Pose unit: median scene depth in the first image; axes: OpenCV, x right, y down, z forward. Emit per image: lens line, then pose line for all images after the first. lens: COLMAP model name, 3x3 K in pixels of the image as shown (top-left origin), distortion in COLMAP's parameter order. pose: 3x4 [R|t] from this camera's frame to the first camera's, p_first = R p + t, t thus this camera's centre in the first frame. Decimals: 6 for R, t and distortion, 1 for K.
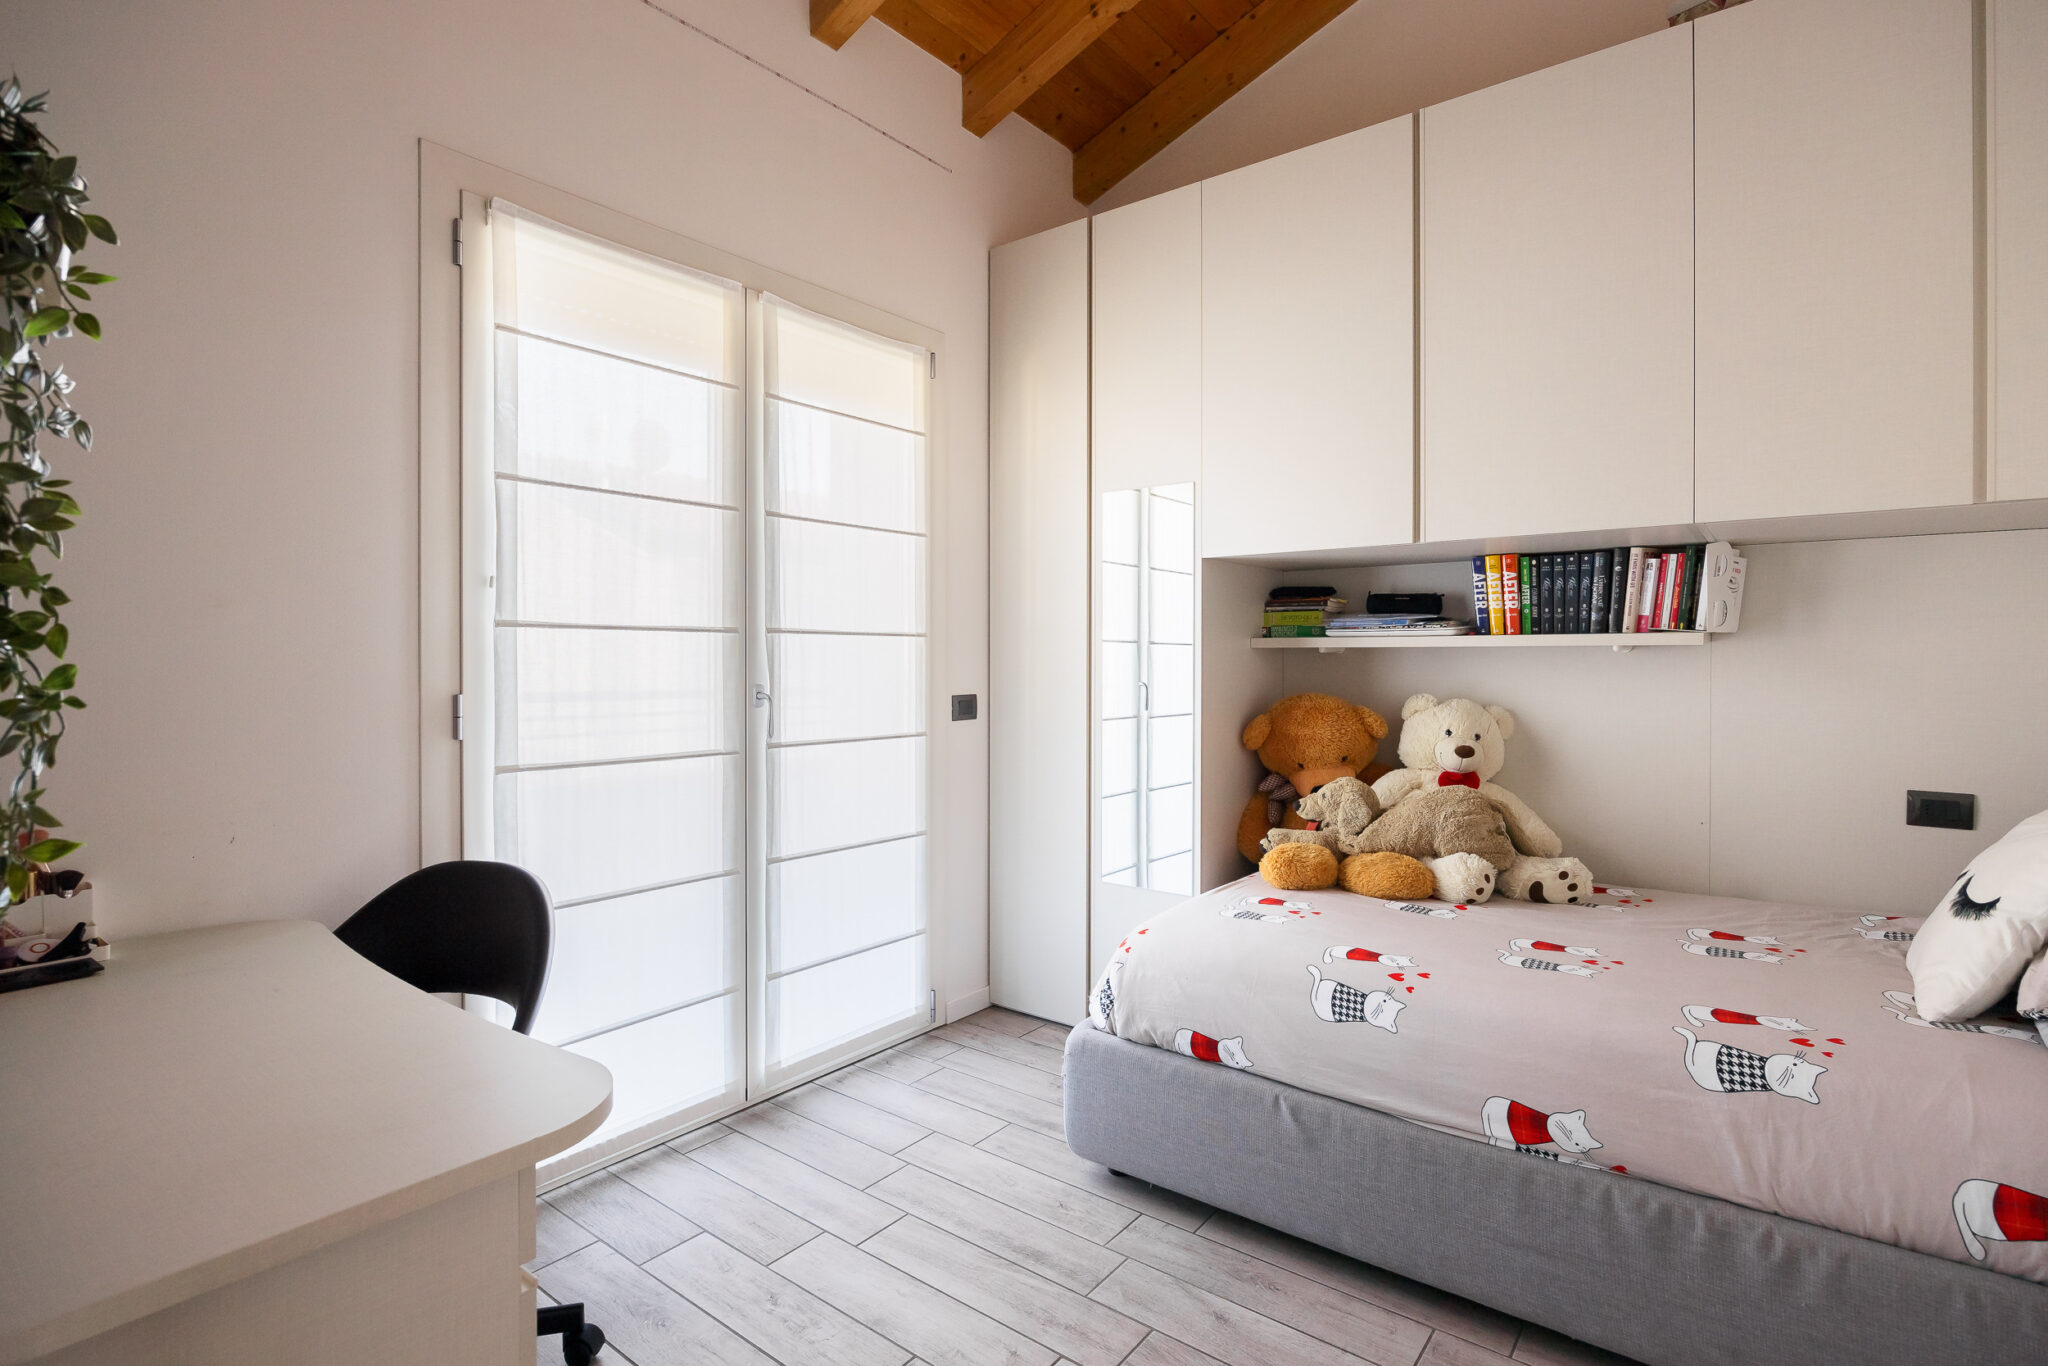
lens RADIAL K [[992.7, 0, 964.9], [0, 992.7, 677.3], [0, 0, 1]] dist [-0.015313, 0.001942]
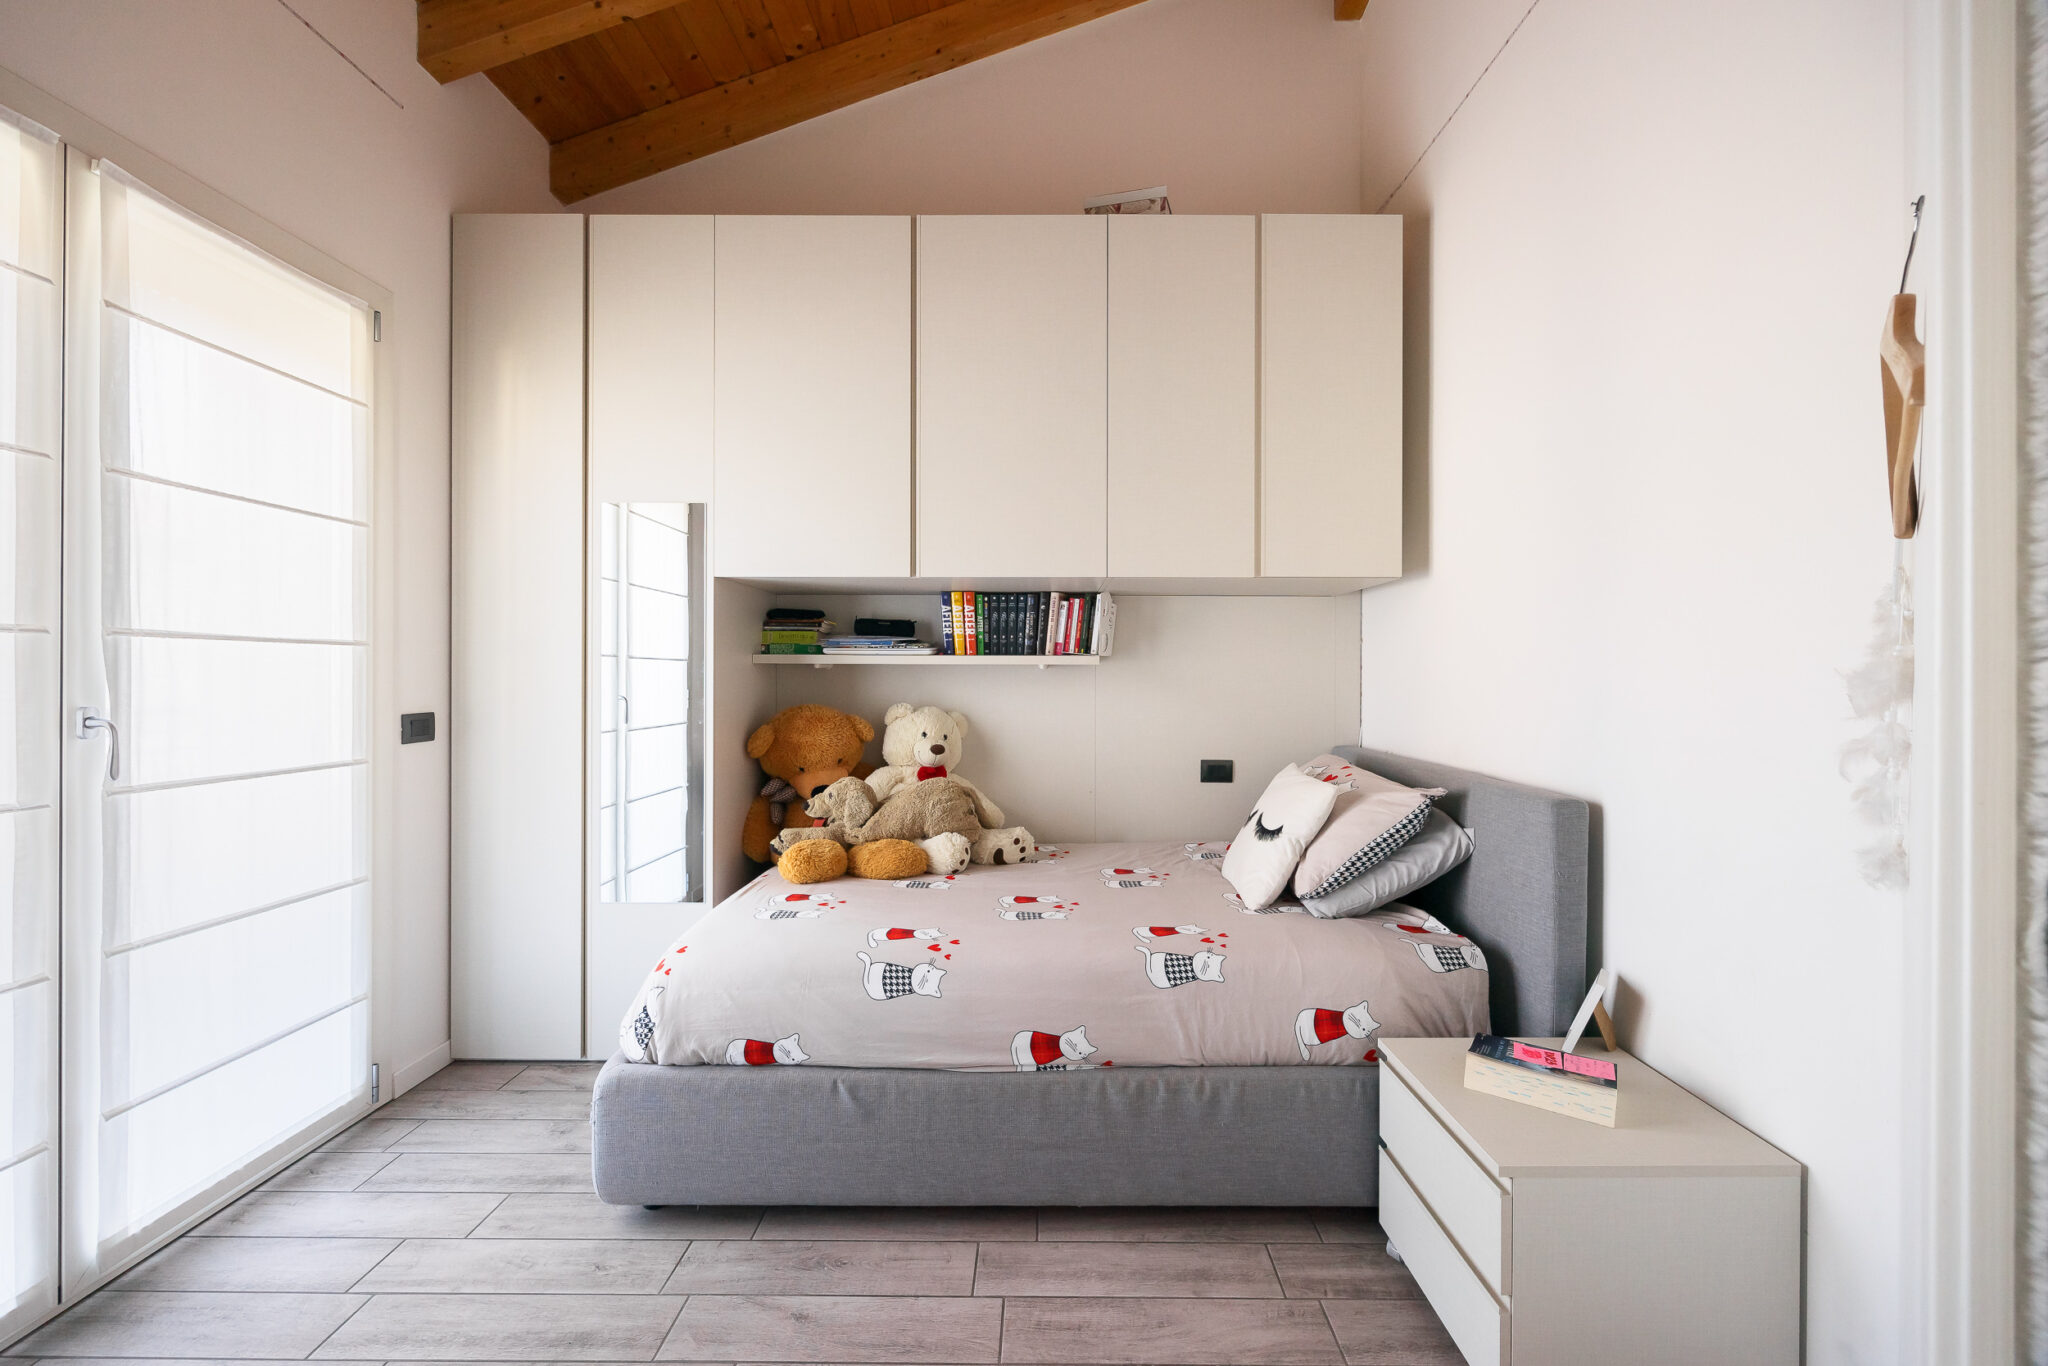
lens RADIAL K [[848.0, 0, 1034.4], [0, 848.0, 679.8], [0, 0, 1]] dist [-0.003048, -0.000288]
pose [[0.769437, -0.001192, 0.638722, -0.077371], [0.007671, 0.999943, -0.007375, -0.002896], [-0.638677, 0.010574, 0.769402, 0.108923]]
